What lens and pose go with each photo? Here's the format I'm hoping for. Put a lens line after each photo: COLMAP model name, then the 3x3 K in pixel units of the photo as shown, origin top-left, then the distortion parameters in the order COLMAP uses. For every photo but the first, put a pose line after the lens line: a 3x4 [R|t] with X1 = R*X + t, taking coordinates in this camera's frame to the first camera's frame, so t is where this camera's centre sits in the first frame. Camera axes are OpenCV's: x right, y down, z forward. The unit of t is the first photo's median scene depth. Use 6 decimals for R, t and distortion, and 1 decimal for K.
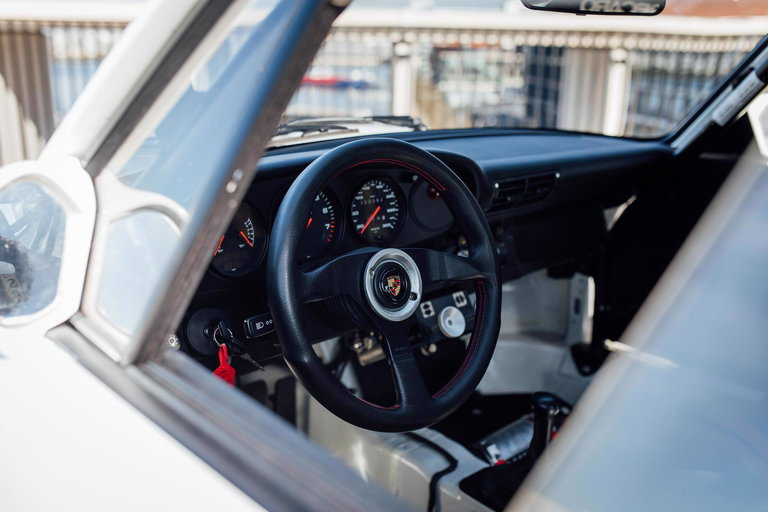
lens RADIAL K [[749.5, 0, 381.7], [0, 749.5, 254.1], [0, 0, 1]] dist [0.003867, 0.000000]
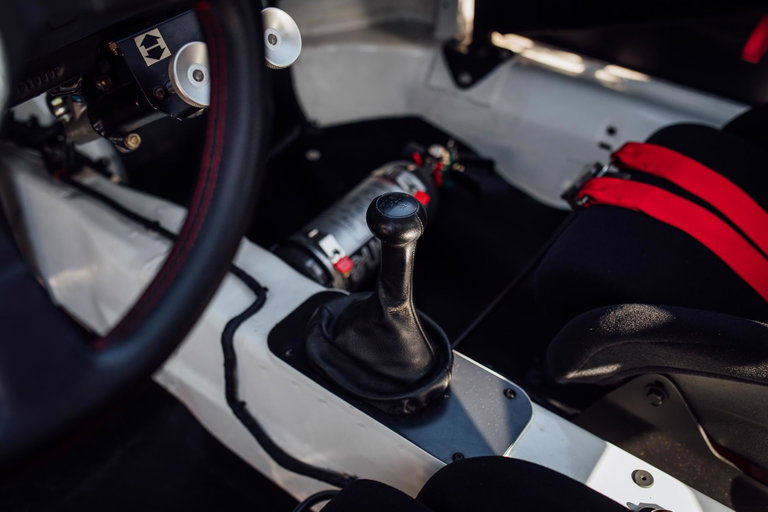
lens RADIAL K [[749.5, 0, 381.0], [0, 749.5, 261.0], [0, 0, 1]] dist [0.003867, 0.000000]
pose [[0.982037, -0.137288, 0.129446, 0.086722], [0.066813, 0.894575, 0.441896, -0.004821], [-0.176466, -0.425309, 0.887678, 0.338170]]
